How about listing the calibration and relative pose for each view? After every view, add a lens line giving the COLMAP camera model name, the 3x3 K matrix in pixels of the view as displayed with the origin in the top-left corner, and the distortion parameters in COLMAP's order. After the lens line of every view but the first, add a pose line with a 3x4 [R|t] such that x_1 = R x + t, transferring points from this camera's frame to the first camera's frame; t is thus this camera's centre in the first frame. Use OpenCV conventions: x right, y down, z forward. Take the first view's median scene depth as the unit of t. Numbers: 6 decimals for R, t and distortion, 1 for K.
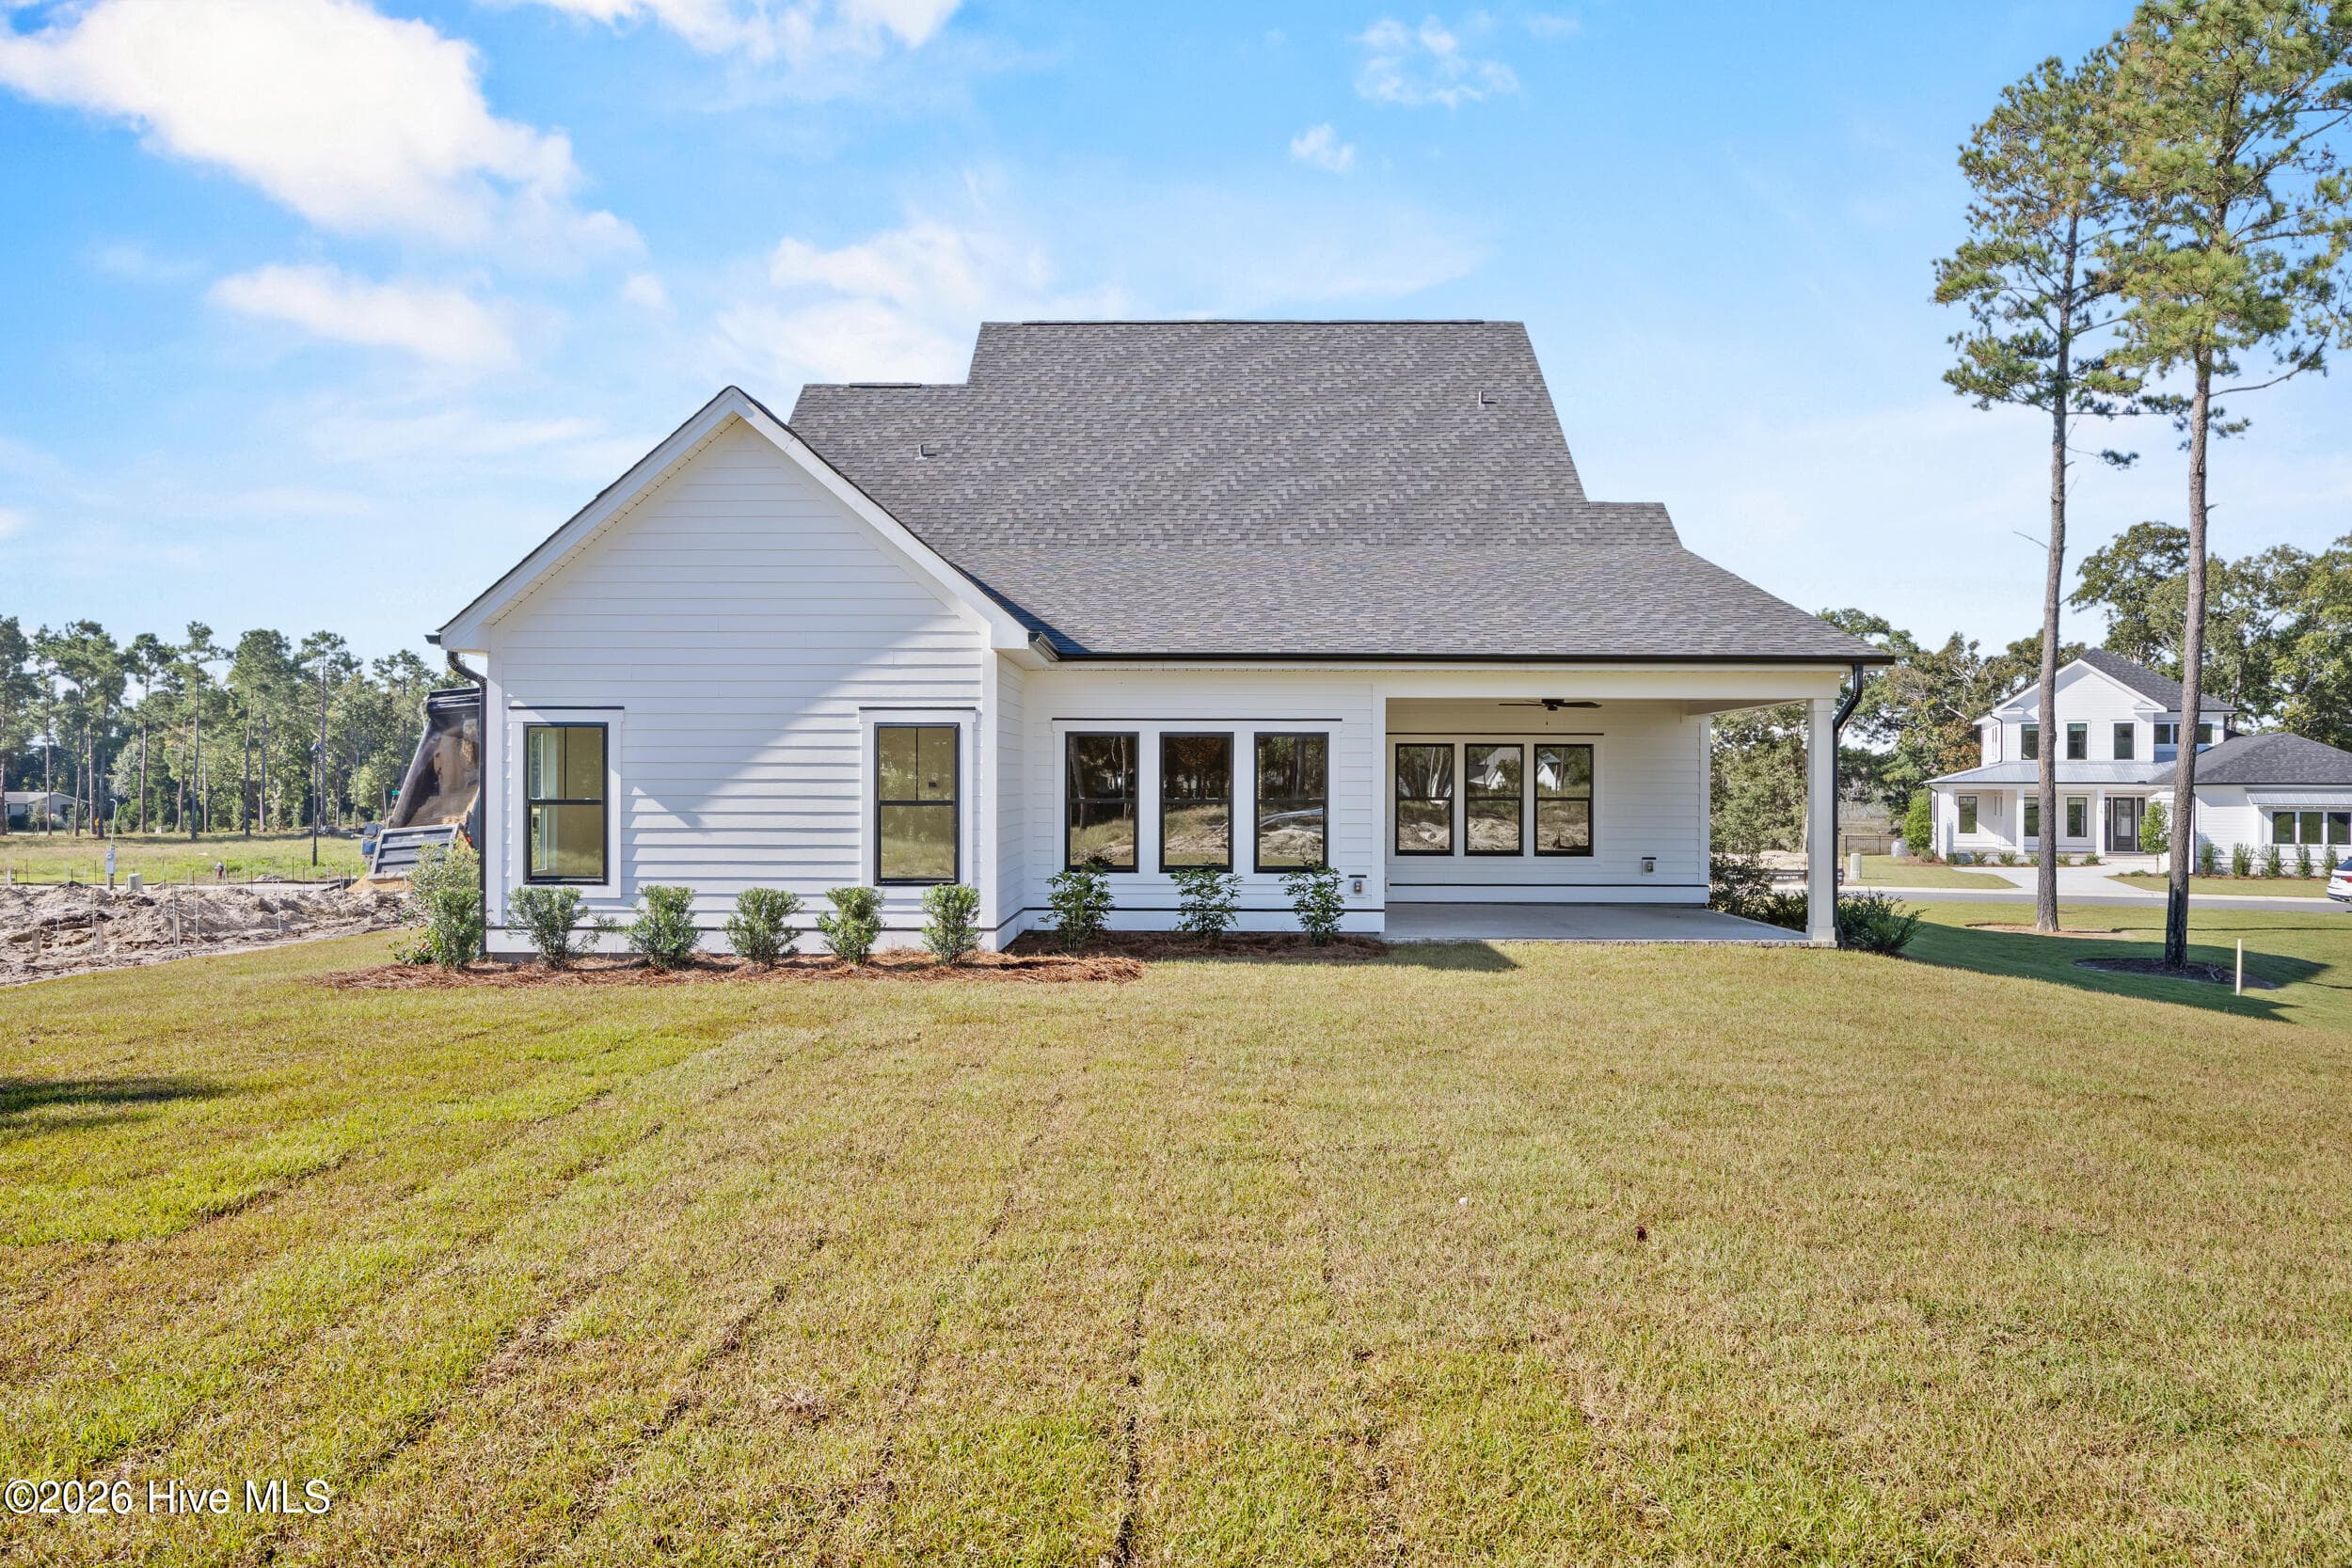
lens RADIAL K [[1600.2, 0, 1175.1], [0, 1600.2, 788.9], [0, 0, 1]] dist [0.003445, 0.000976]
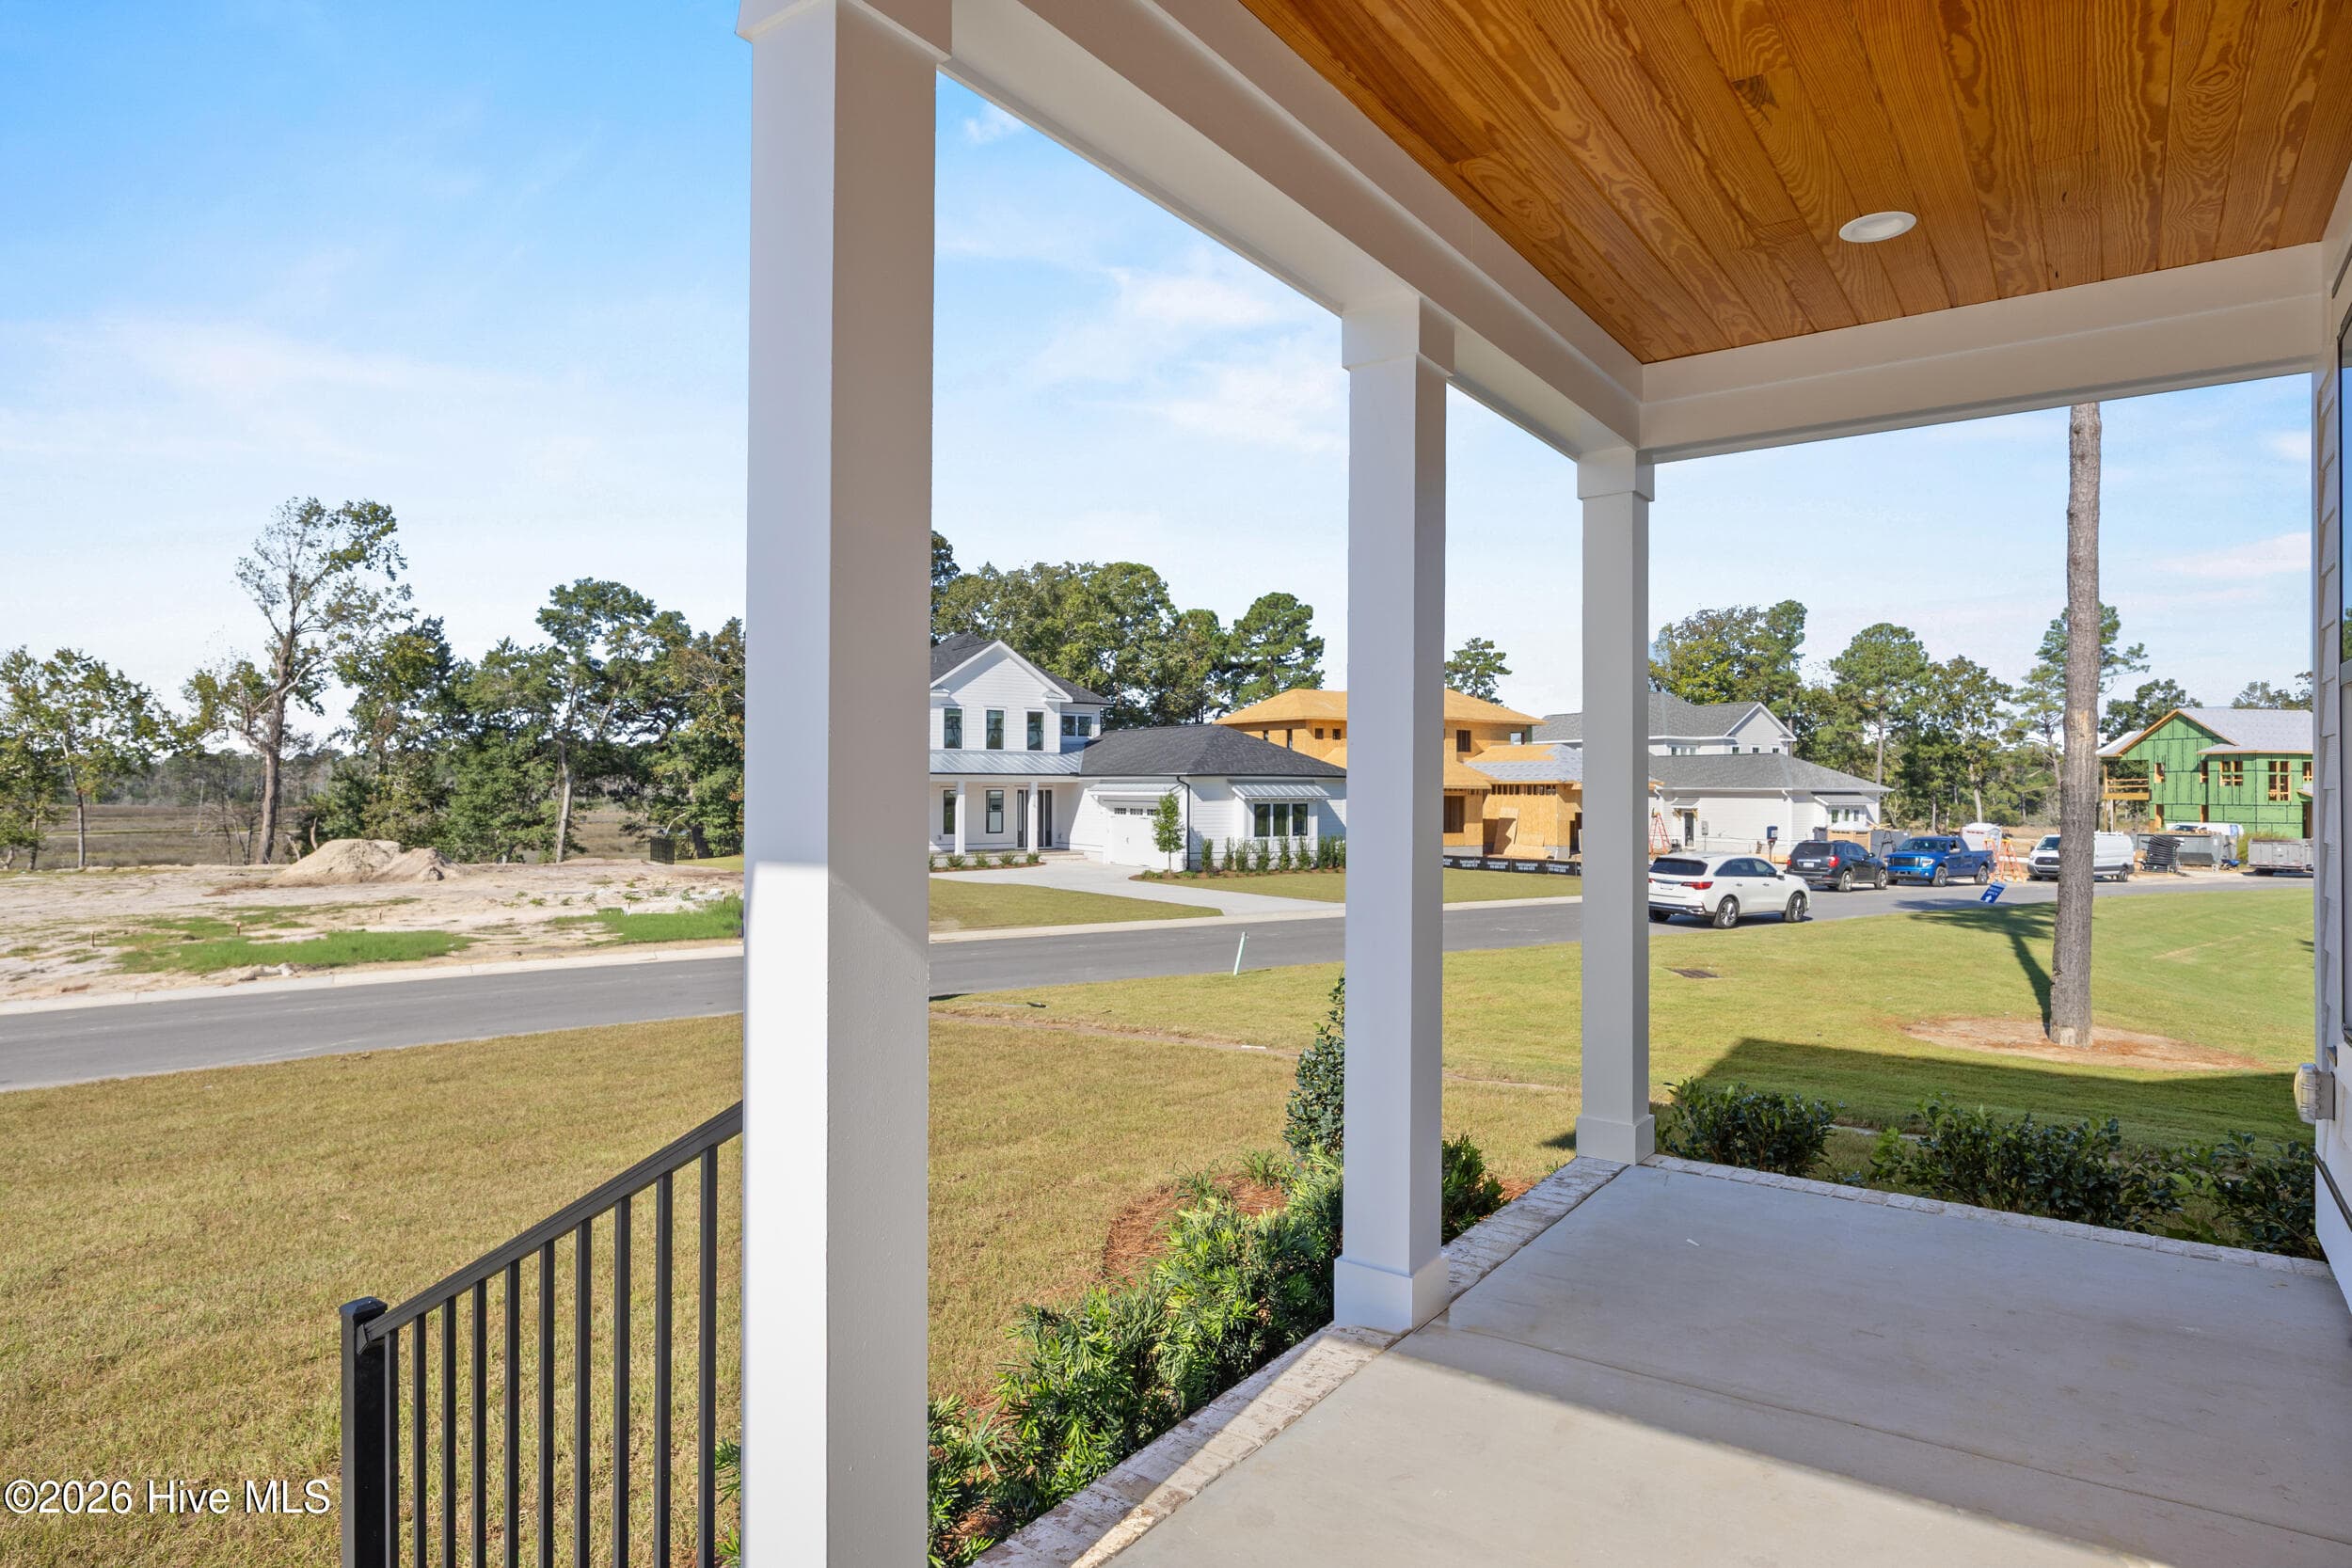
lens RADIAL K [[1332.9, 0, 1186.5], [0, 1332.9, 784.6], [0, 0, 1]] dist [-0.015510, -0.005741]
pose [[0.585047, -0.003004, 0.810994, 0.005377], [0.002512, 0.999995, 0.001891, 0.000728], [-0.810996, 0.000931, 0.585051, 0.466913]]
